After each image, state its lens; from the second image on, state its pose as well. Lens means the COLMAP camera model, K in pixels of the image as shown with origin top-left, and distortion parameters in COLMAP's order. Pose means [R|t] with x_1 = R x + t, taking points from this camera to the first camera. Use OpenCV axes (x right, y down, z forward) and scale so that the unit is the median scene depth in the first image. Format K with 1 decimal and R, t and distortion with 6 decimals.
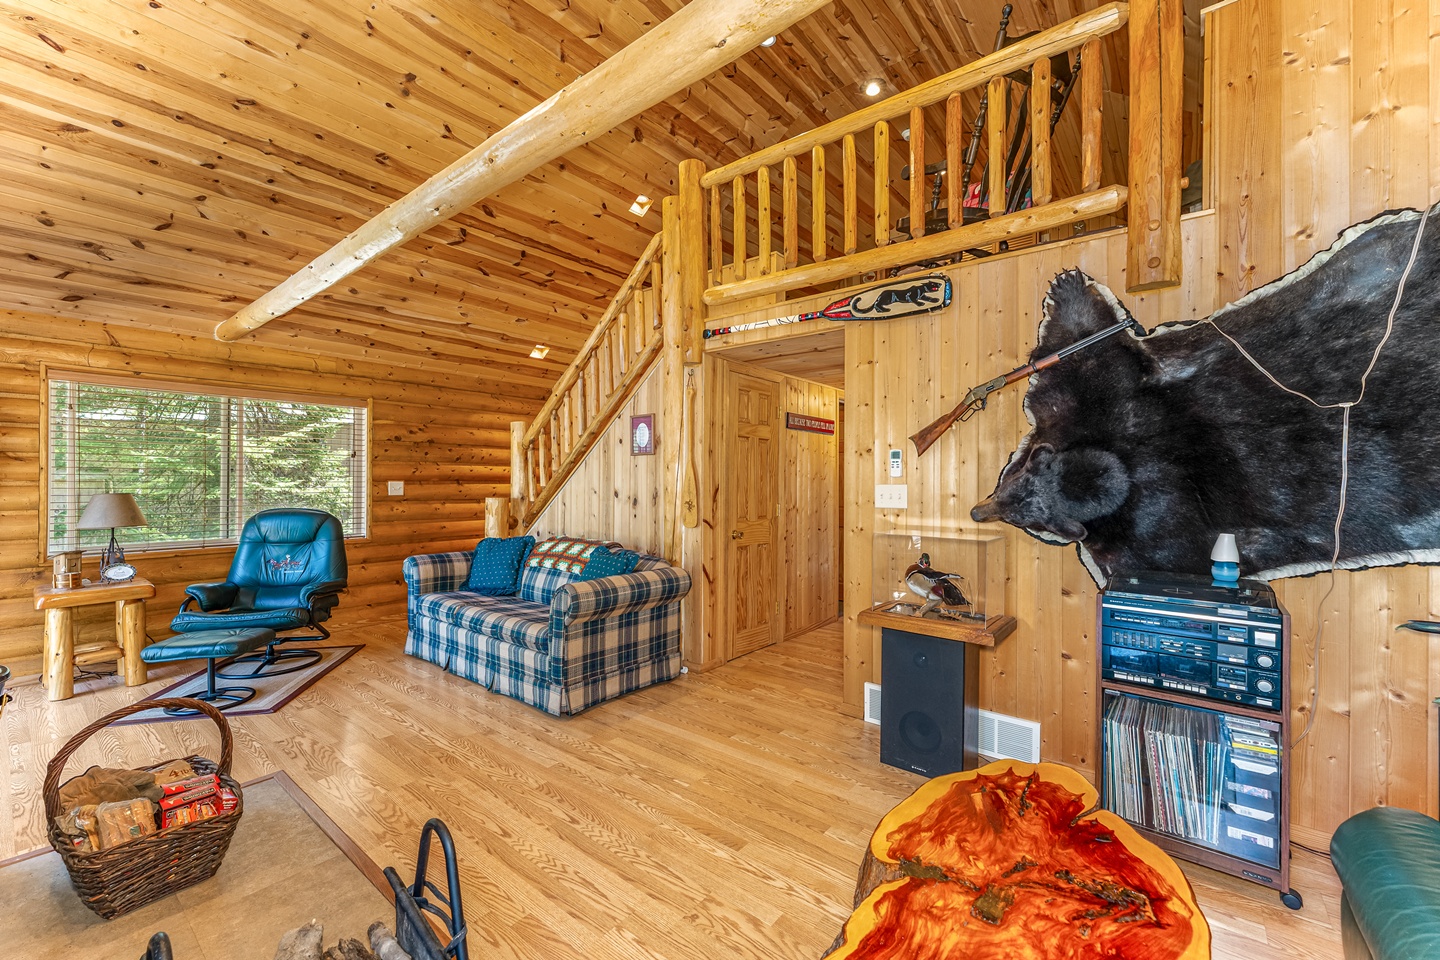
lens RADIAL K [[584.0, 0, 720.0], [0, 584.0, 474.9], [0, 0, 1]] dist [-0.001830, -0.000309]
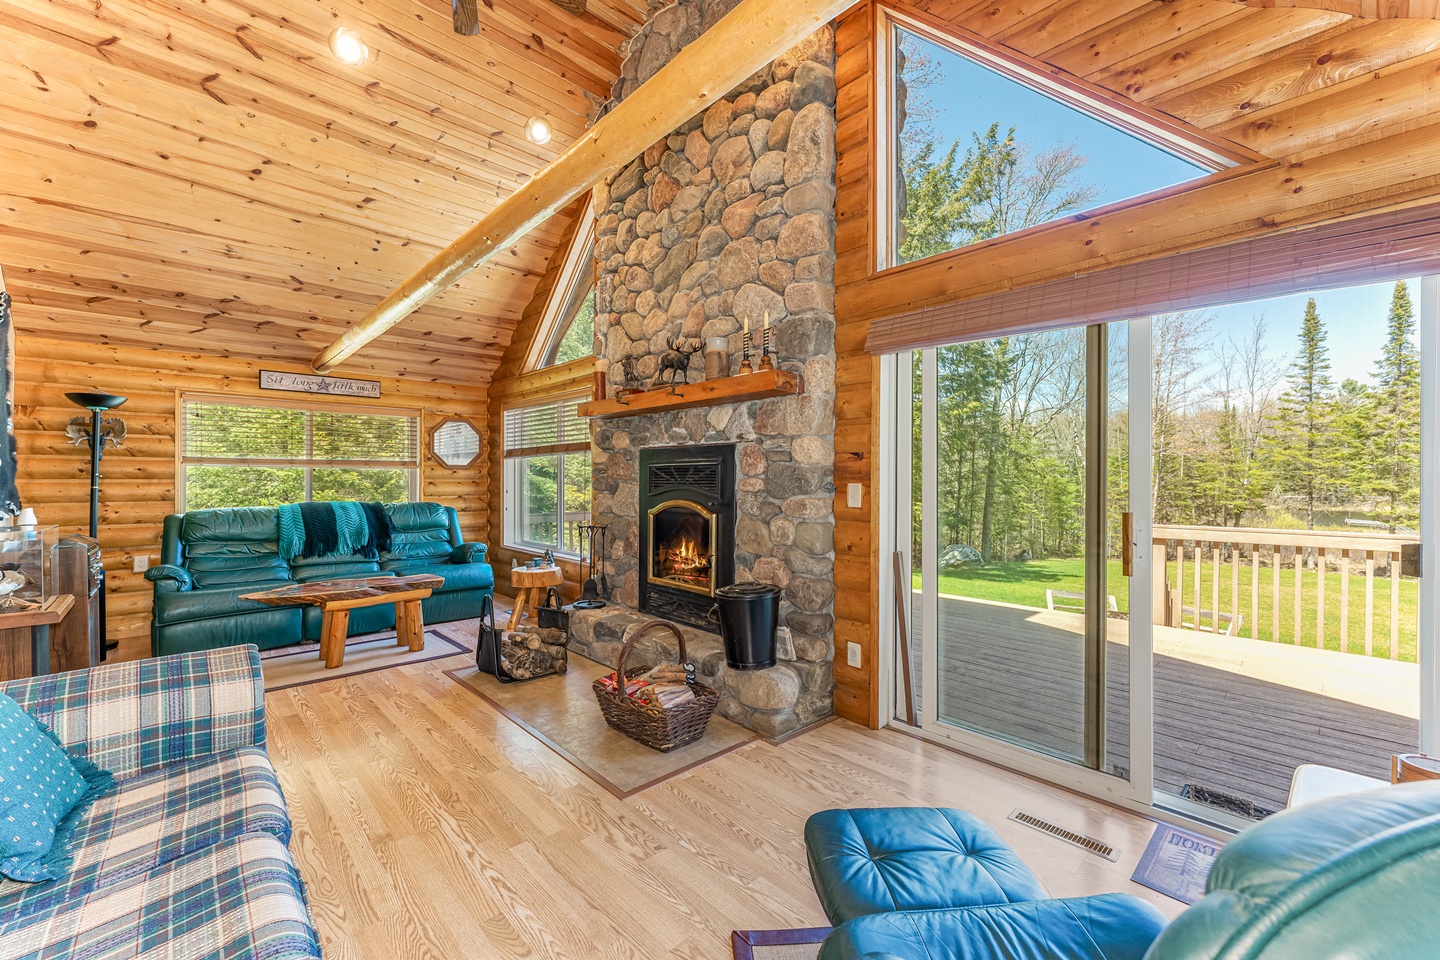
lens RADIAL K [[584.0, 0, 720.0], [0, 584.0, 474.9], [0, 0, 1]] dist [-0.001830, -0.000309]
pose [[-0.990727, -0.003340, 0.135826, -1.107689], [-0.004456, 0.999959, -0.007909, 0.006171], [-0.135794, -0.008441, -0.990701, 2.037835]]
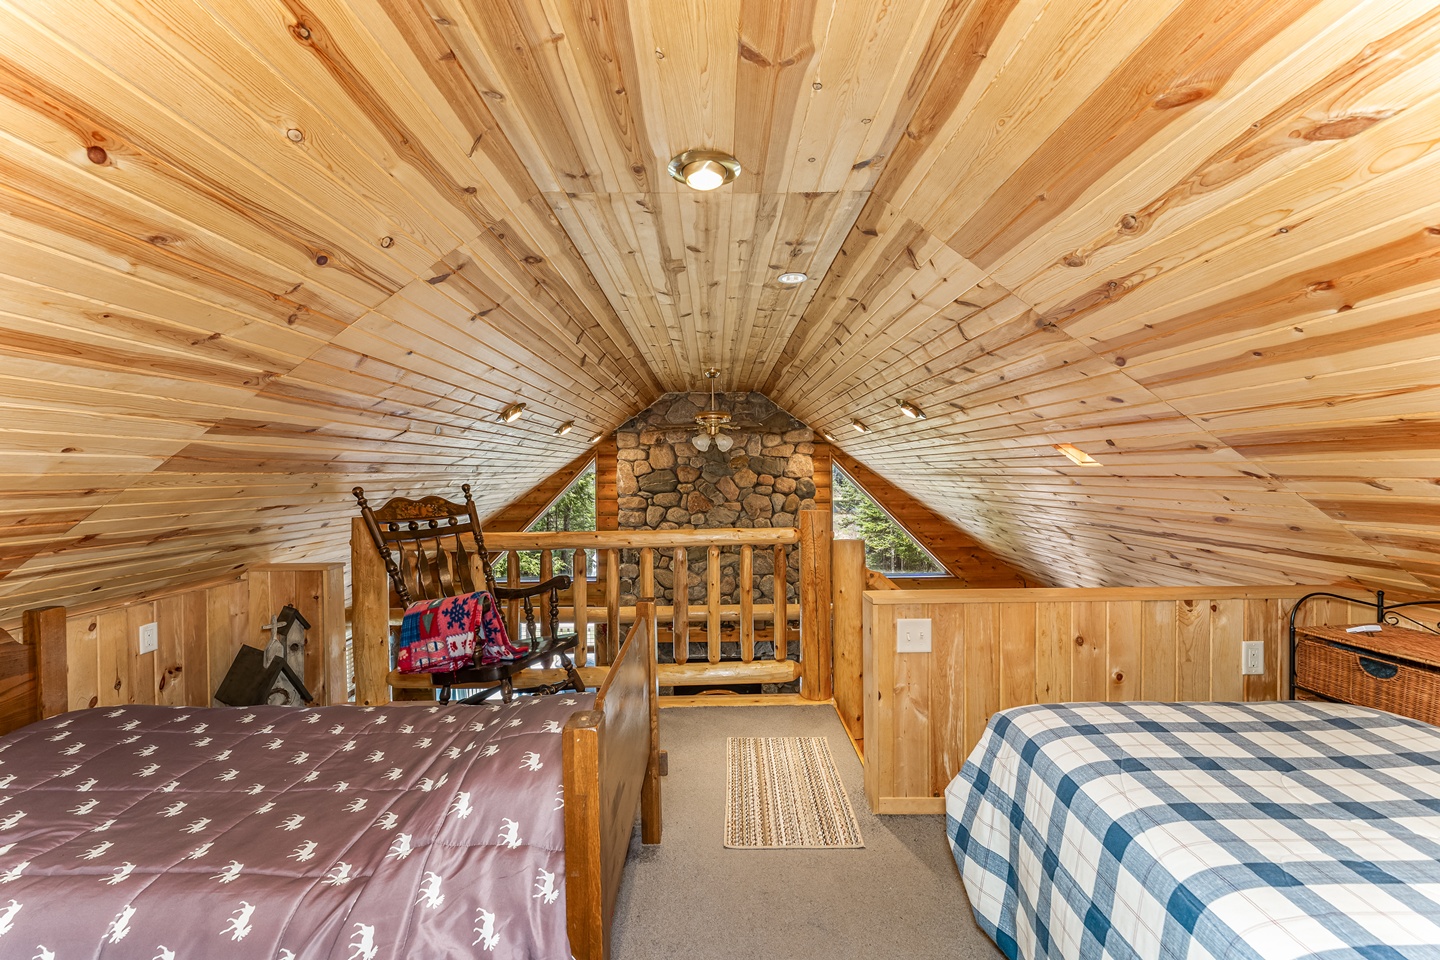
lens RADIAL K [[580.9, 0, 720.0], [0, 580.9, 480.0], [0, 0, 1]] dist [-0.000811, -0.000217]
pose [[-0.771606, 0.008458, -0.636045, 0.988996], [0.011564, 0.999933, -0.000731, -0.944418], [0.635996, -0.007920, -0.771652, 2.594752]]
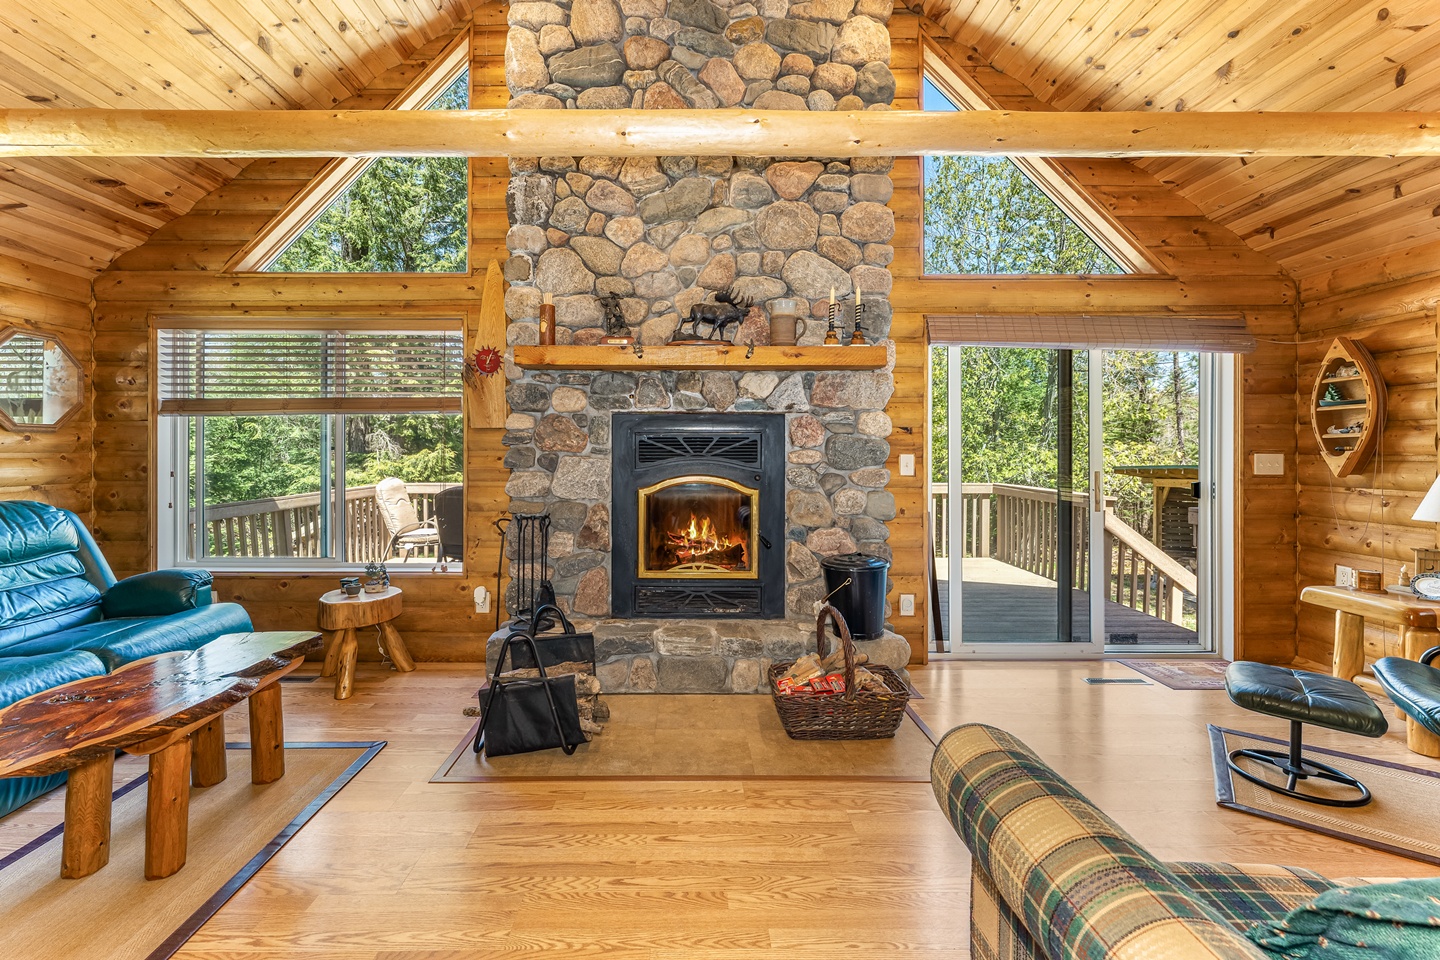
lens RADIAL K [[611.9, 0, 687.2], [0, 611.9, 447.5], [0, 0, 1]] dist [-0.001329, -0.000130]
pose [[-0.777596, -0.007984, -0.628714, 0.183922], [-0.000907, 0.999933, -0.011576, 0.013965], [0.628764, -0.008431, -0.777550, 1.562528]]
